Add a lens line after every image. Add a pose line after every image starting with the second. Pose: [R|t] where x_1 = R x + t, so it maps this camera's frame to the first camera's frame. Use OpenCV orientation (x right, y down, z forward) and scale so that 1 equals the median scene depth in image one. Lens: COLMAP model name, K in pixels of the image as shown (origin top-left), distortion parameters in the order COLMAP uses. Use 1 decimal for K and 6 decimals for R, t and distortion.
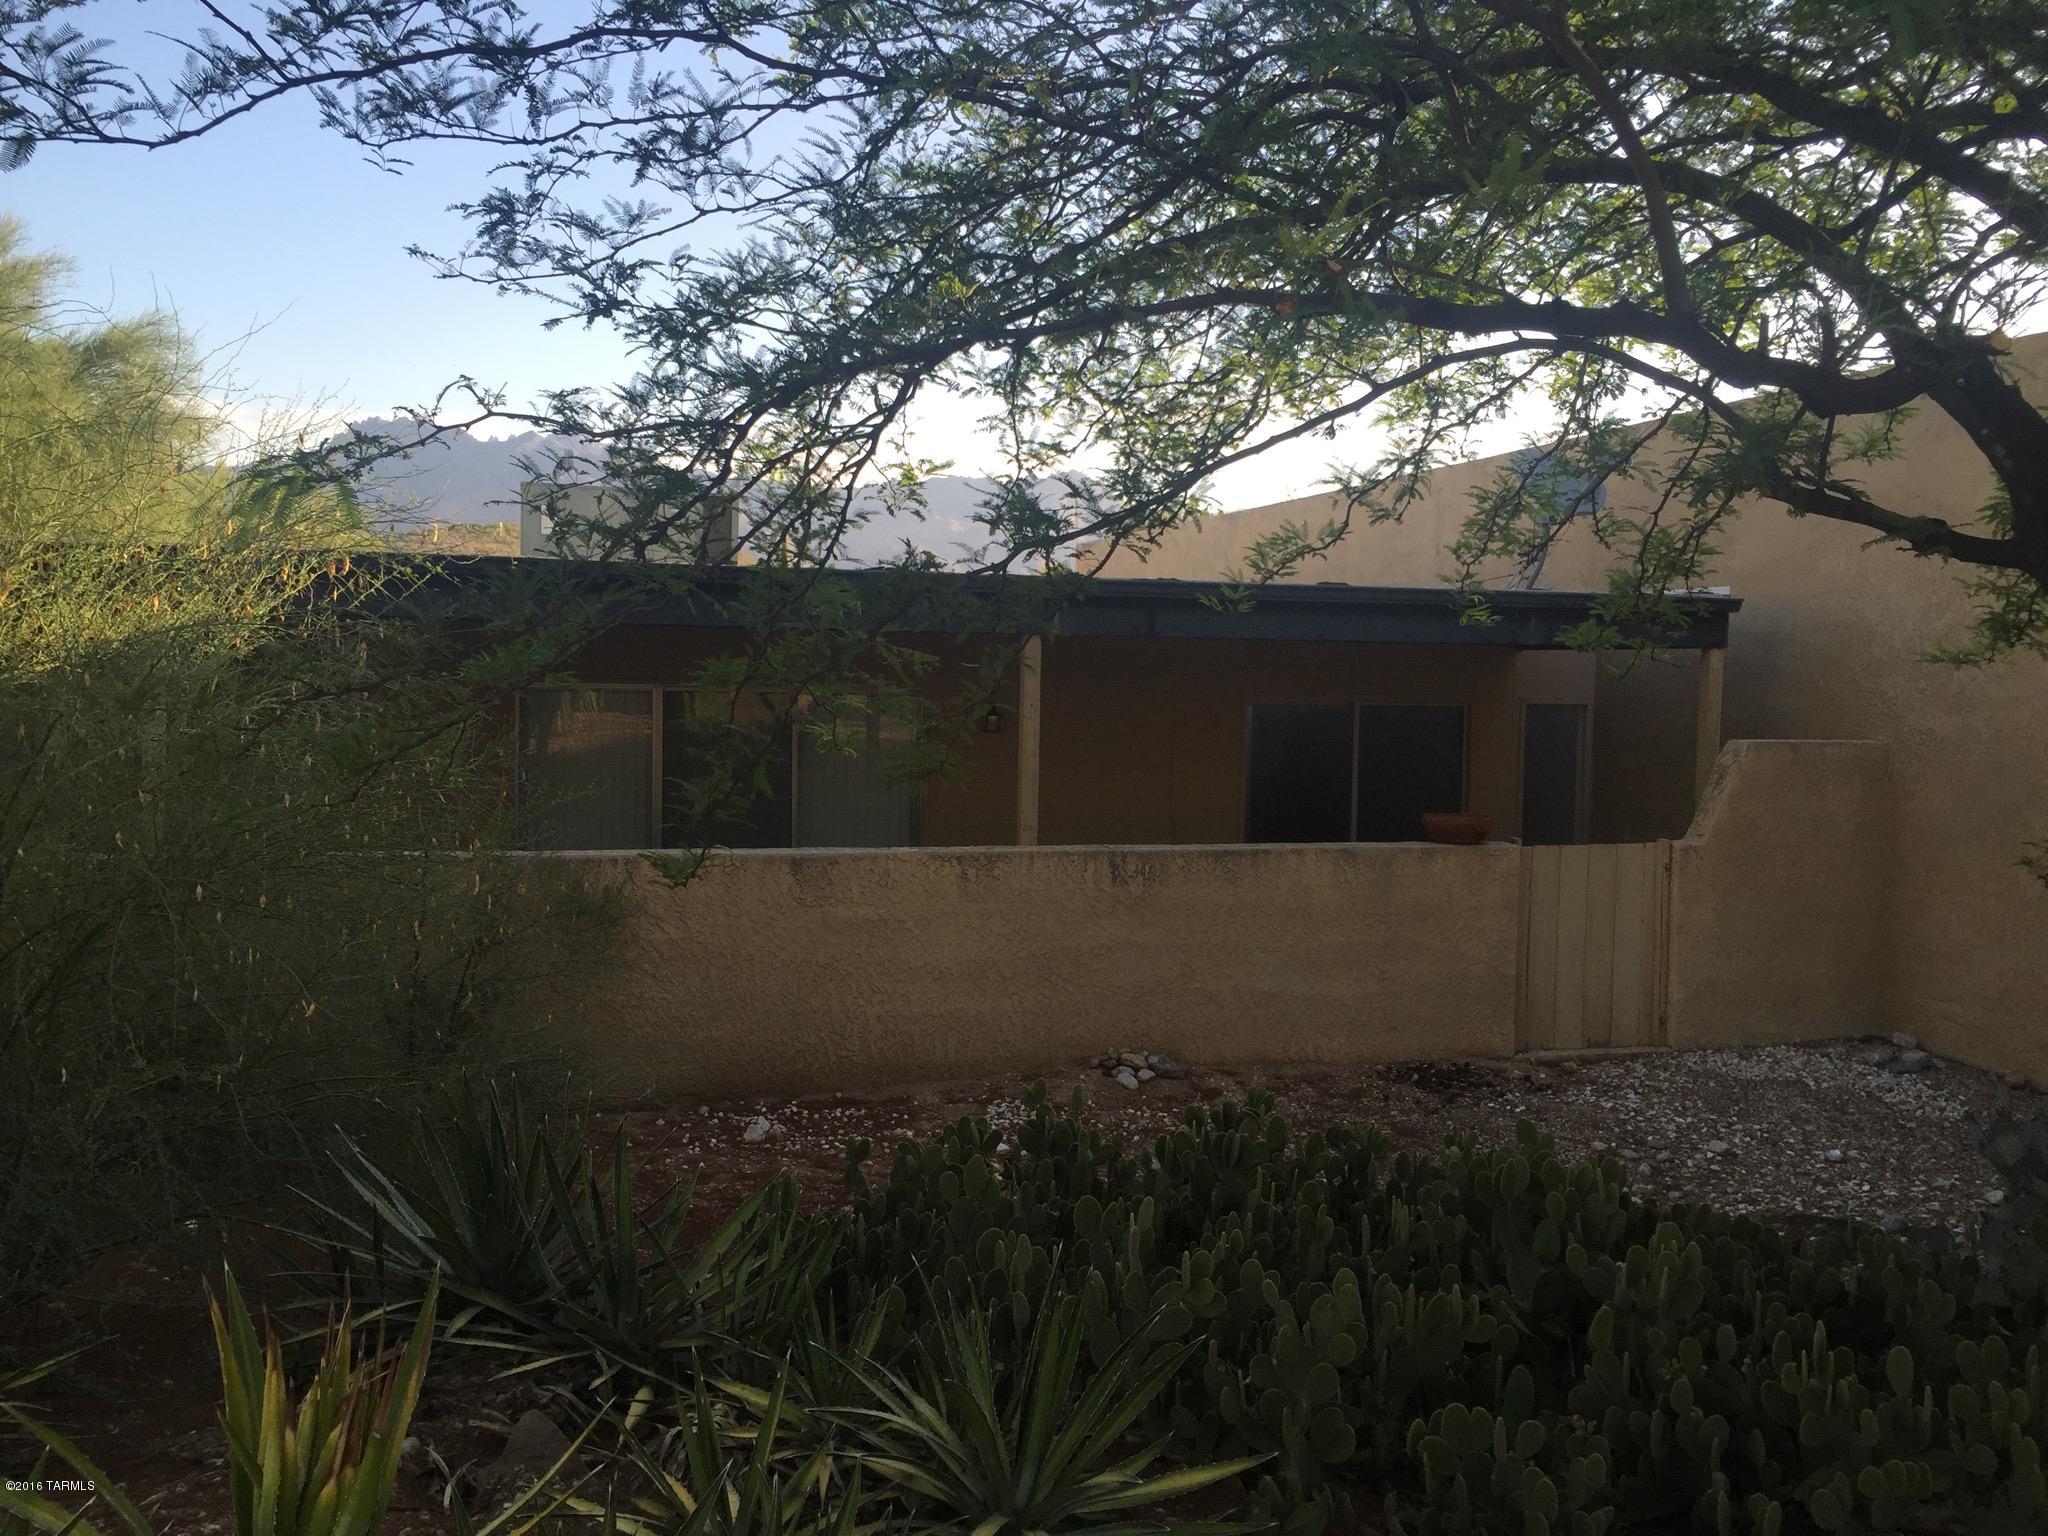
lens RADIAL K [[1759.8, 0, 1023.7], [0, 1759.8, 776.0], [0, 0, 1]] dist [0.088933, -0.121281]
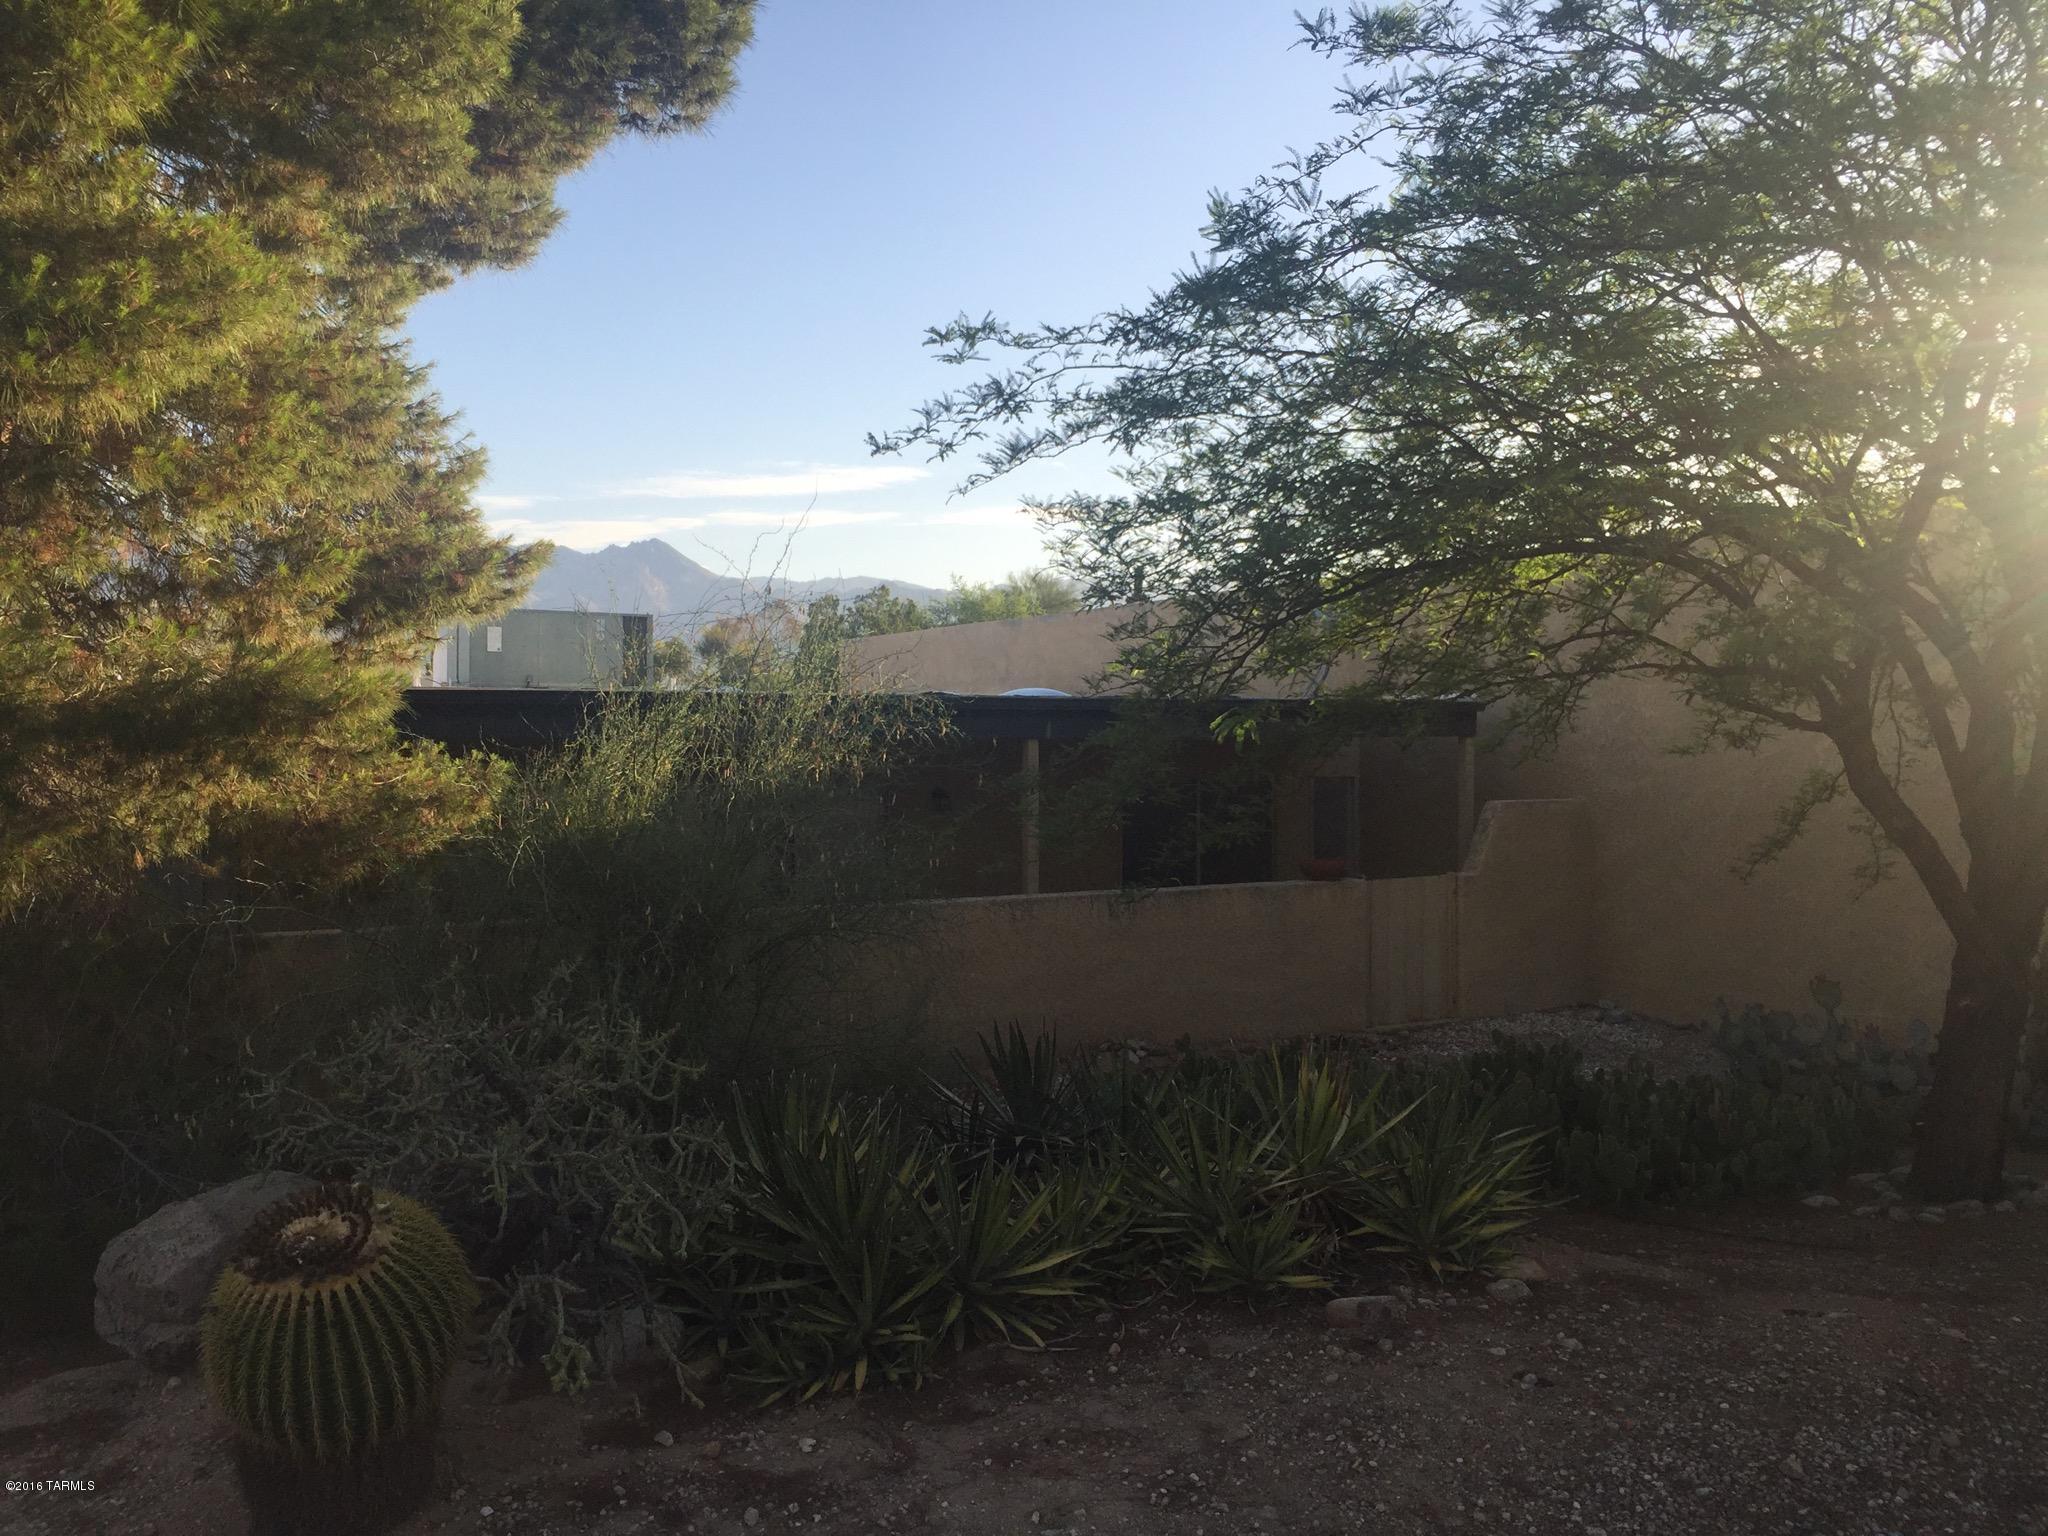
lens RADIAL K [[1759.8, 0, 1016.1], [0, 1759.8, 766.2], [0, 0, 1]] dist [0.088933, -0.121281]
pose [[0.971664, -0.024746, 0.235068, -0.331700], [0.034286, 0.998742, -0.036583, -0.009554], [-0.233867, 0.043606, 0.971290, -0.322571]]
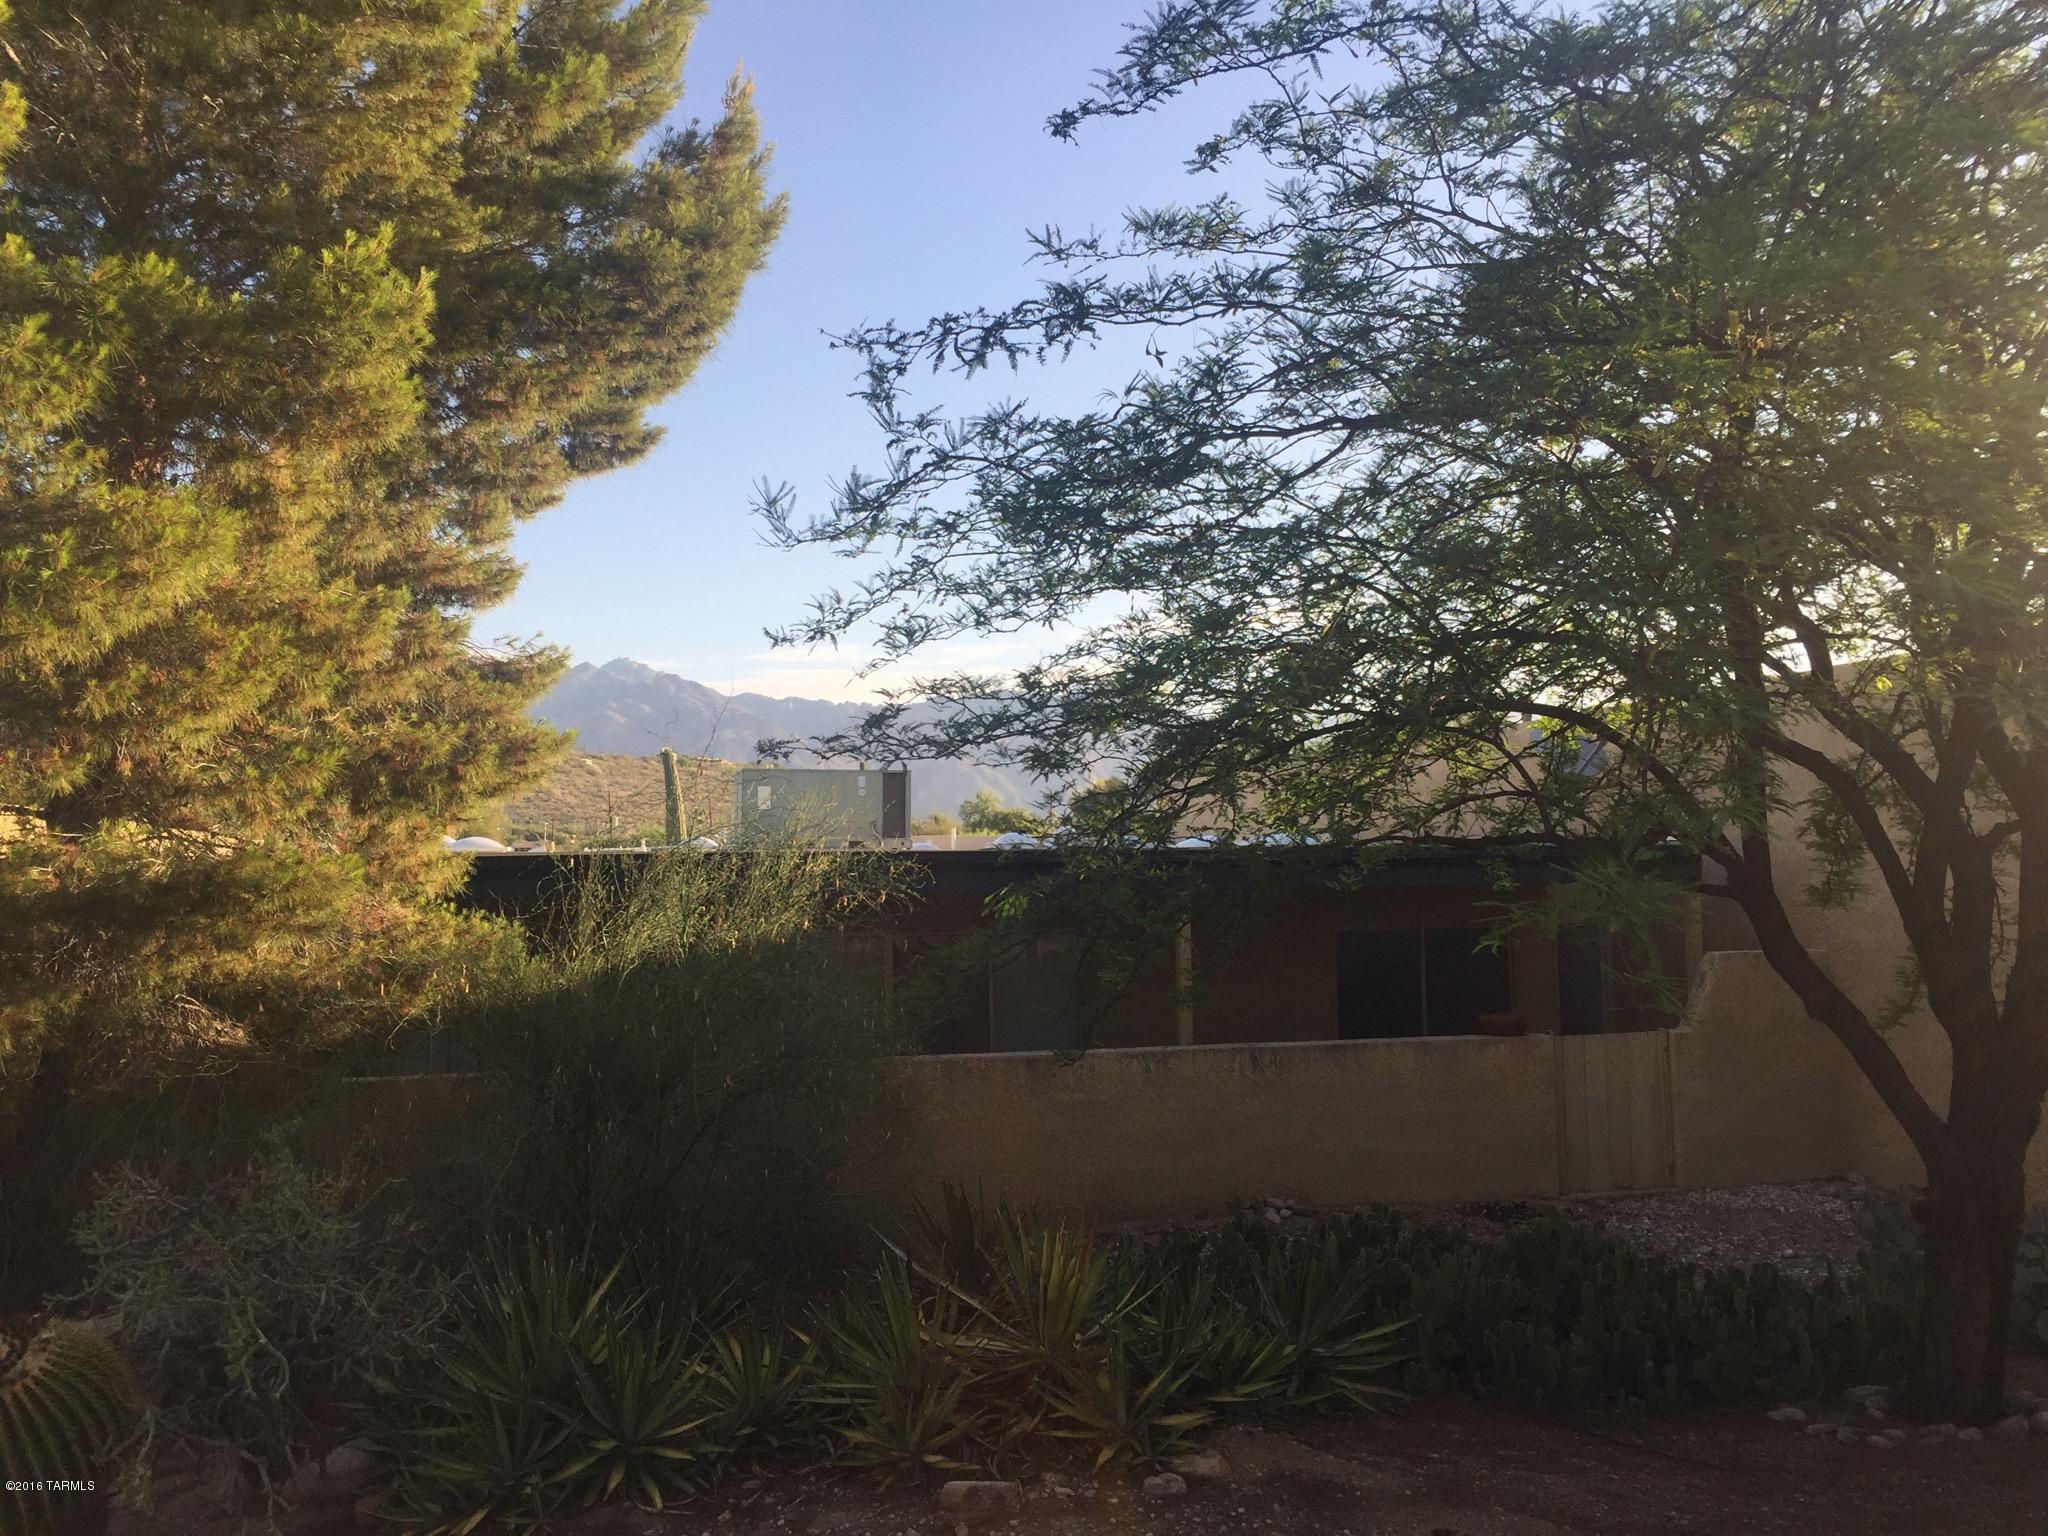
lens RADIAL K [[1759.8, 0, 1024.9], [0, 1759.8, 780.5], [0, 0, 1]] dist [0.088933, -0.121281]
pose [[0.999160, -0.032463, -0.025013, -0.082663], [0.029473, 0.993290, -0.111833, -0.014892], [0.028476, 0.111002, 0.993412, -0.383019]]
